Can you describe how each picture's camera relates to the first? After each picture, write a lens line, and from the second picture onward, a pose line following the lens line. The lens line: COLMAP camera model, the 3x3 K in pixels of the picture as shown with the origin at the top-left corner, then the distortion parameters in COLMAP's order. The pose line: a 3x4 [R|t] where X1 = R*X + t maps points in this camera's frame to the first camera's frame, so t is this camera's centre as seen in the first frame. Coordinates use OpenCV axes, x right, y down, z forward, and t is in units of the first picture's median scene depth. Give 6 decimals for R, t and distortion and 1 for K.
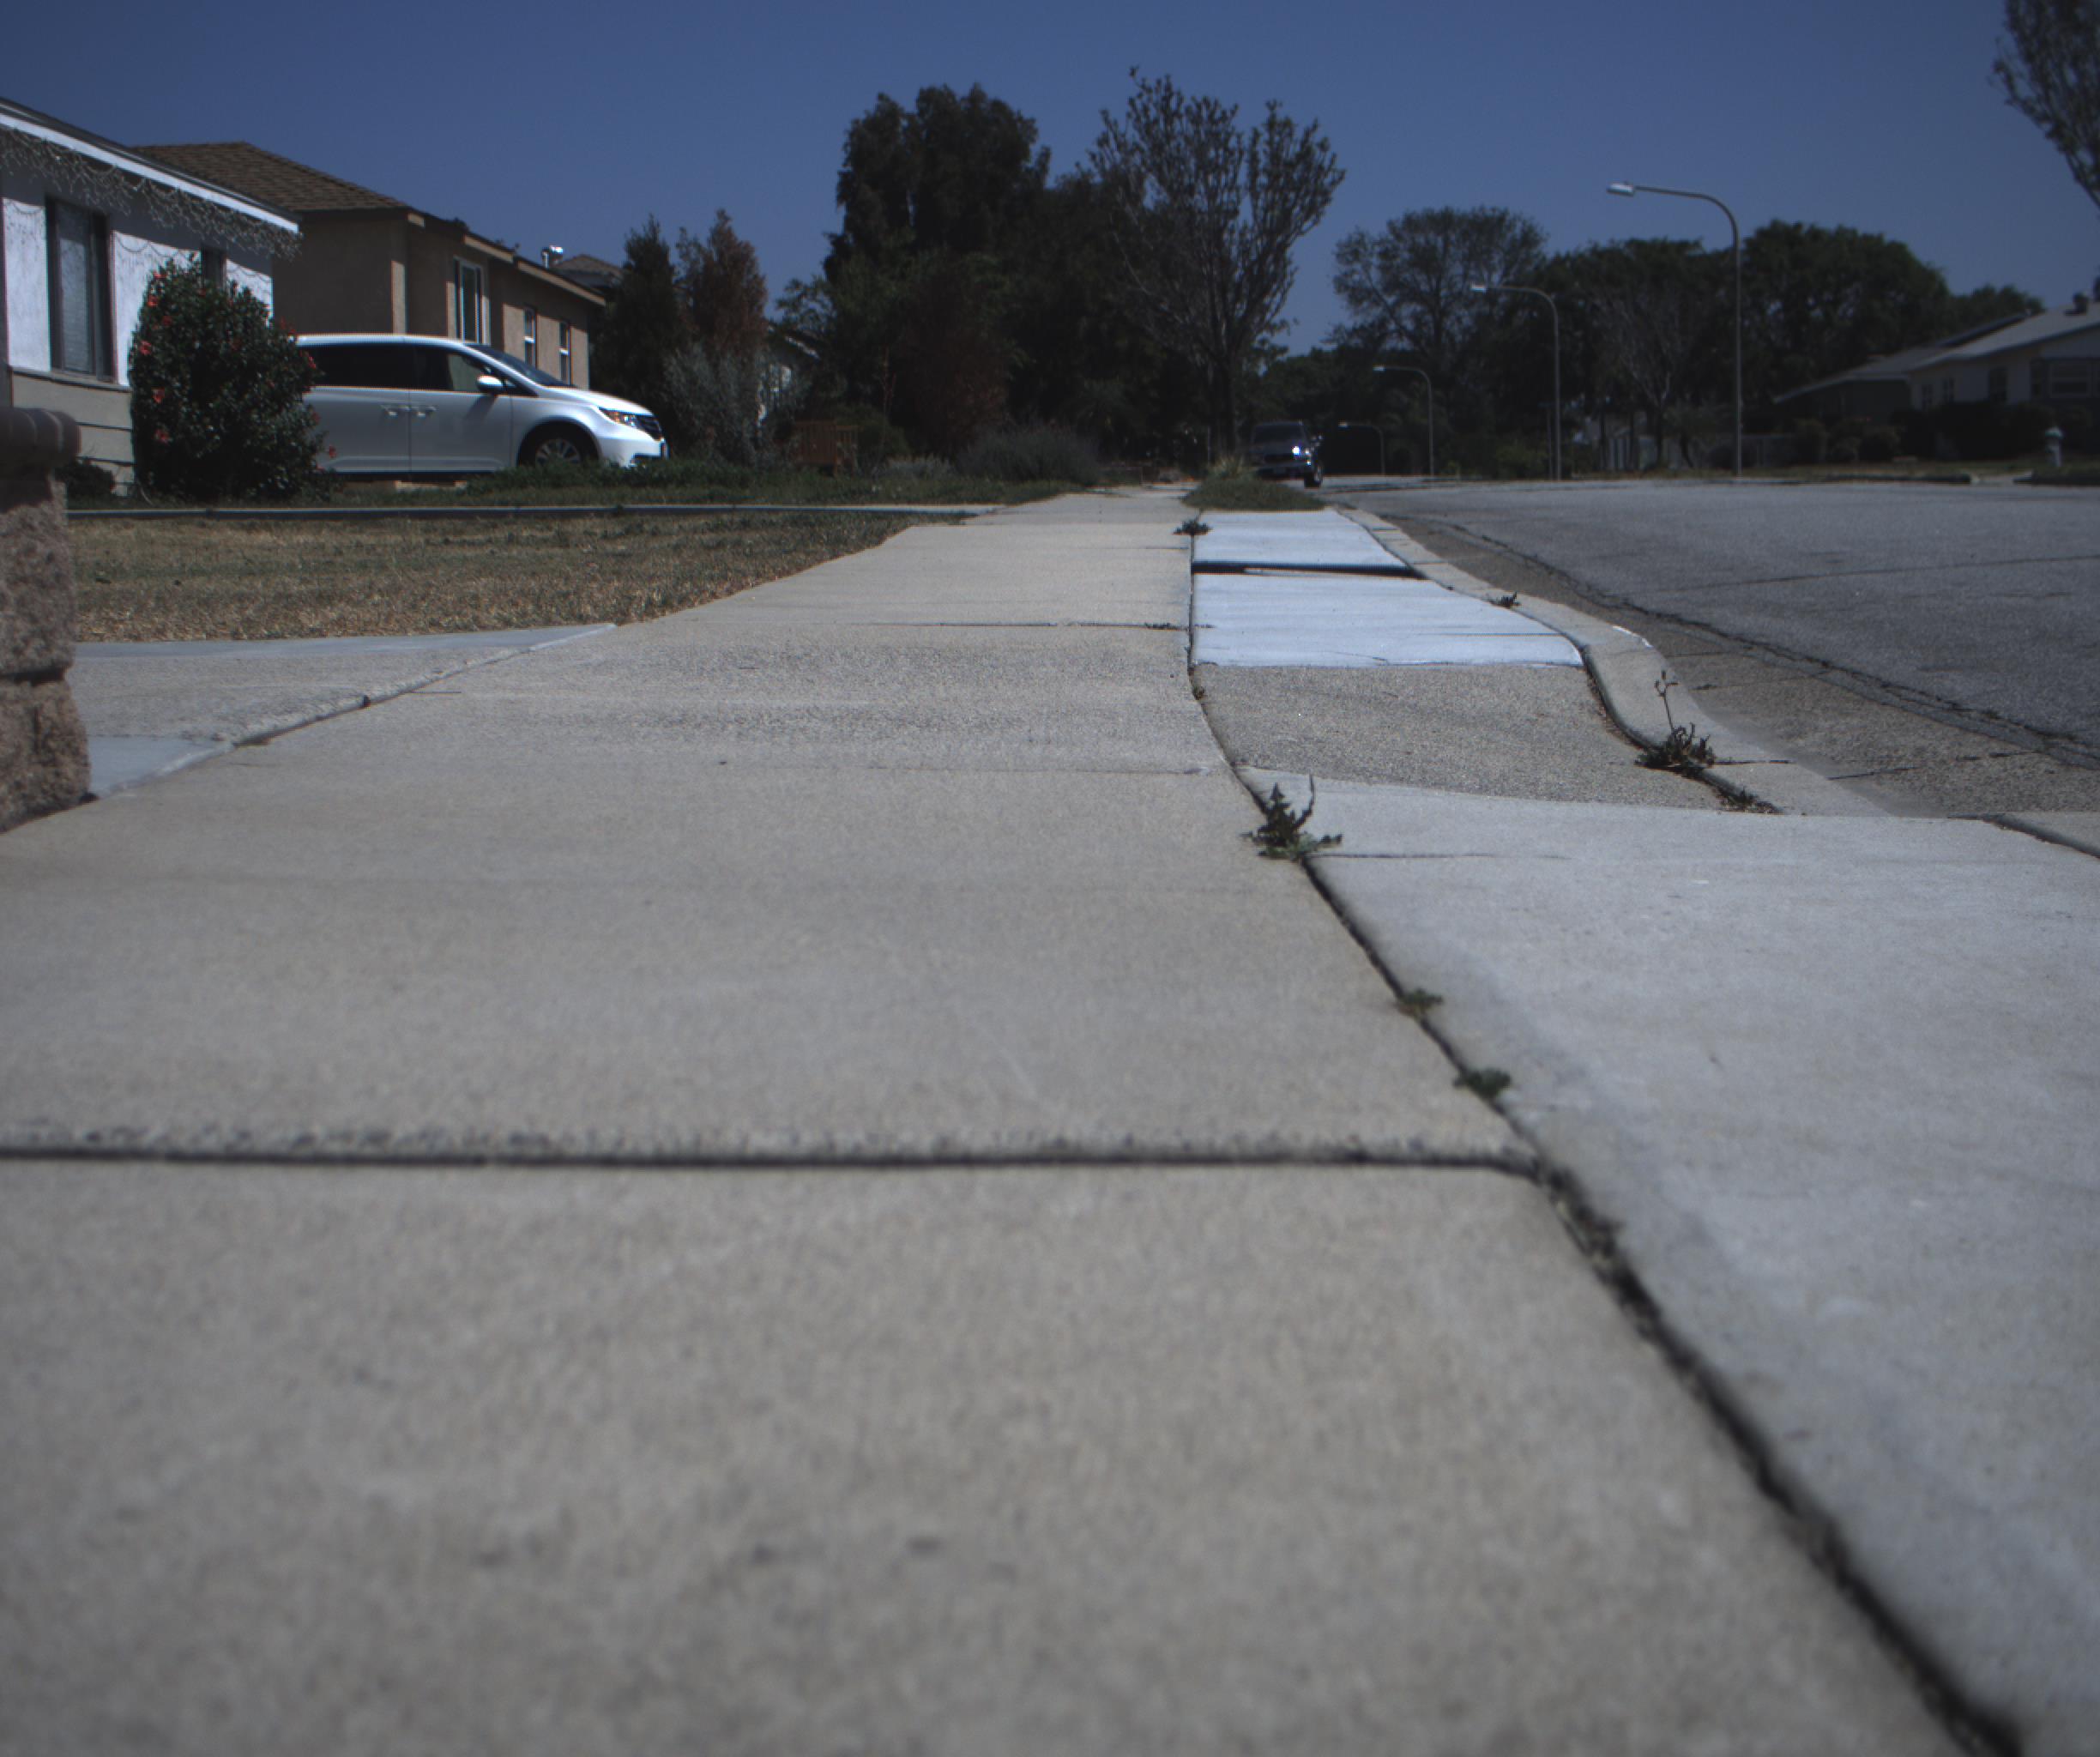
lens RADIAL K [[3880.9, 0, 1024.3], [0, 3880.9, 832.8], [0, 0, 1]] dist [-0.178135, 0.884506]
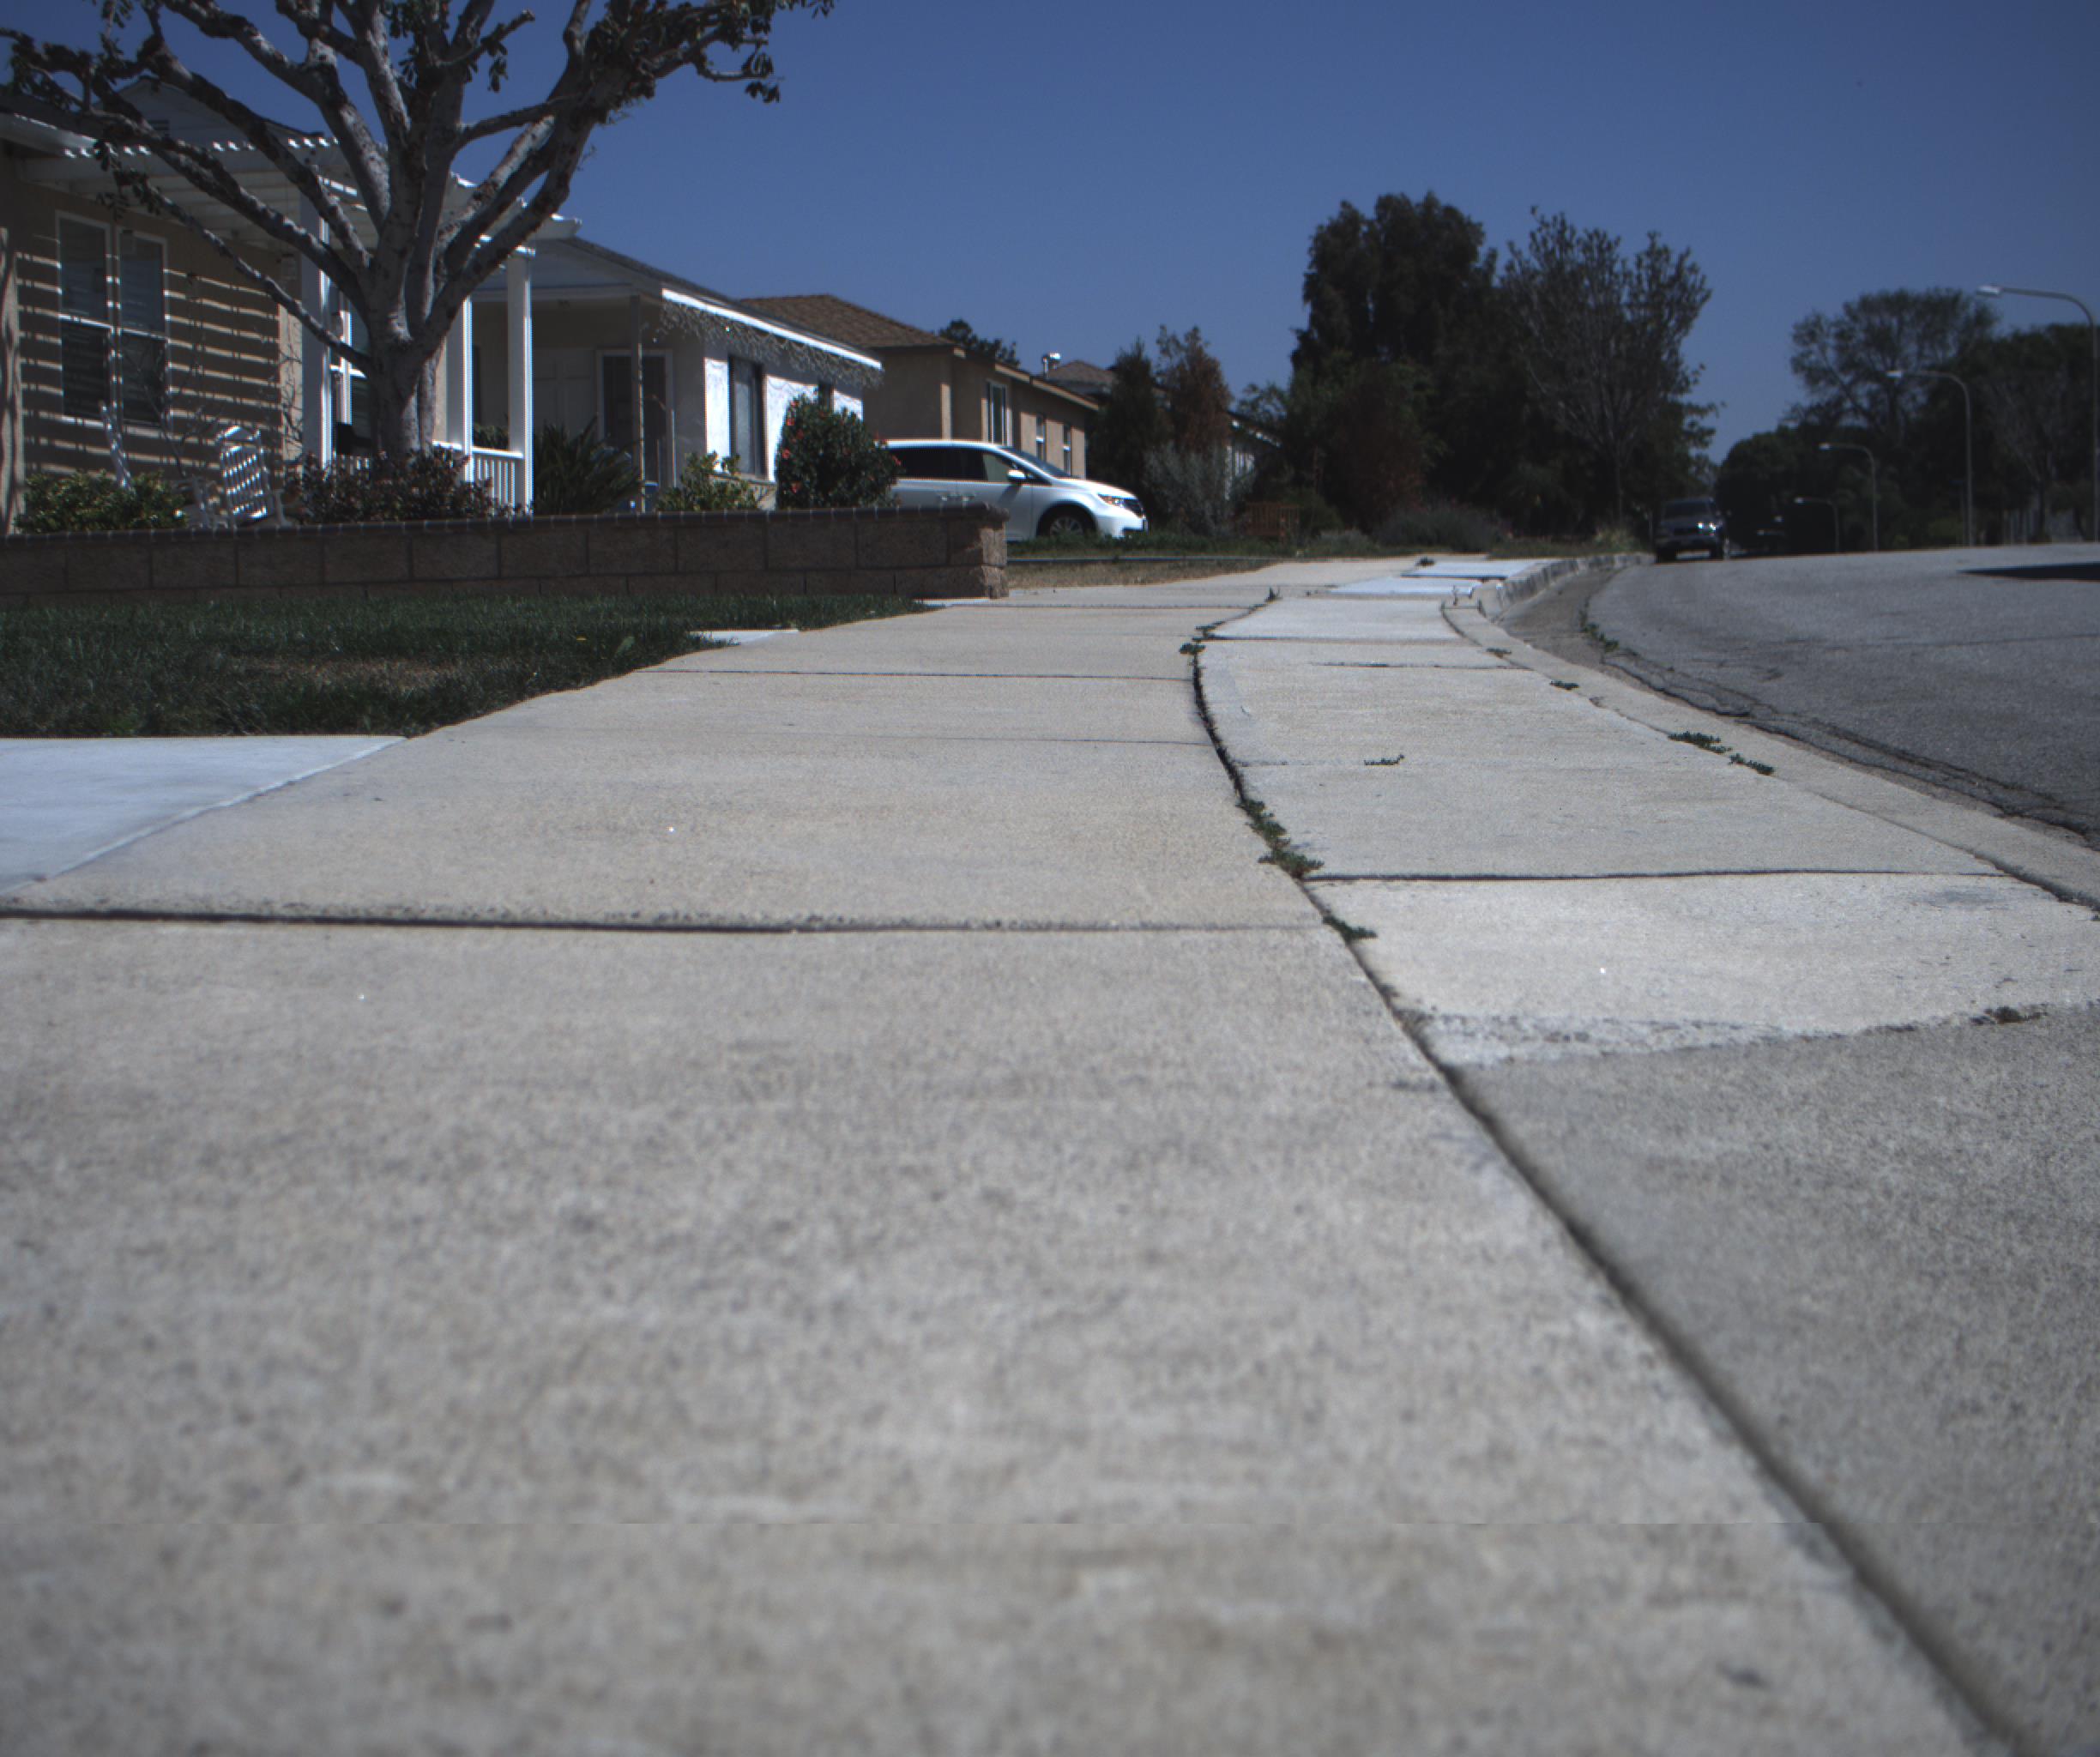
lens RADIAL K [[3880.9, 0, 1024.3], [0, 3880.9, 832.8], [0, 0, 1]] dist [-0.178135, 0.884506]
pose [[0.992310, 0.002964, -0.123746, 0.019980], [-0.005433, 0.999793, -0.019622, 0.021539], [0.123662, 0.020143, 0.992120, -0.209807]]
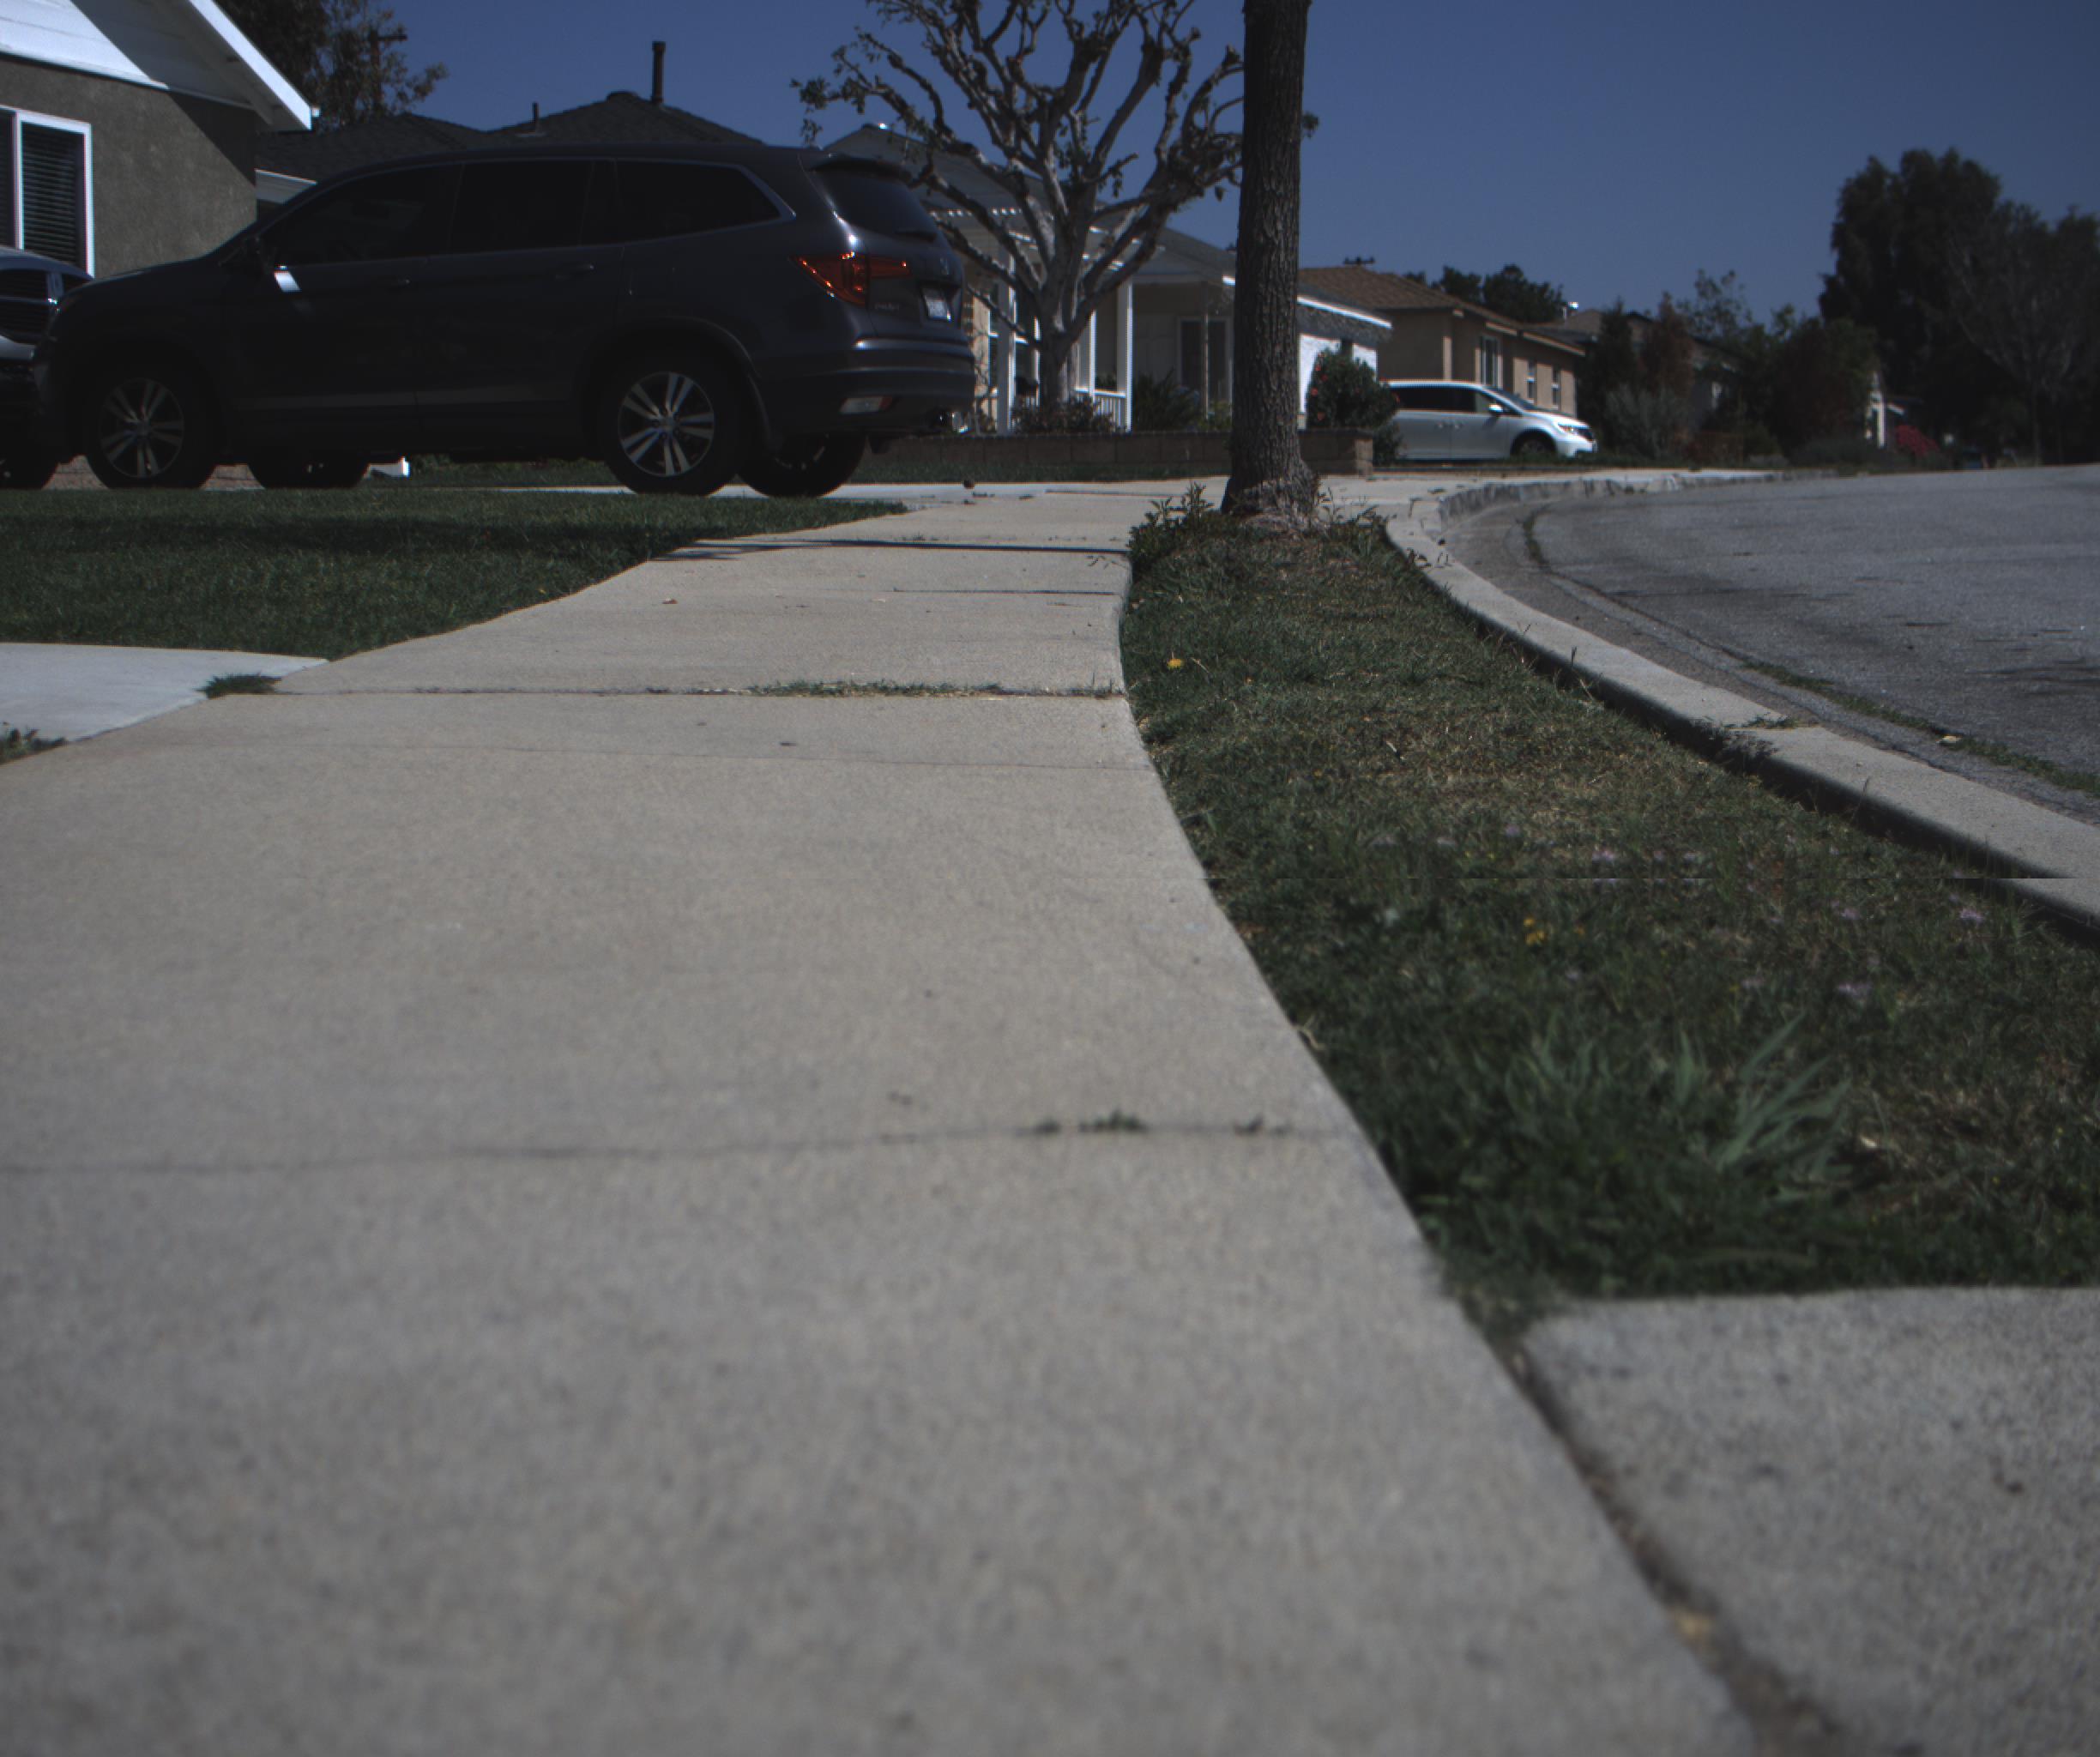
lens RADIAL K [[3880.9, 0, 1024.3], [0, 3880.9, 832.8], [0, 0, 1]] dist [-0.178135, 0.884506]
pose [[0.962245, 0.029441, -0.270588, 0.085035], [-0.029923, 0.999549, 0.002343, 0.049194], [0.270535, 0.005842, 0.962692, -0.468022]]
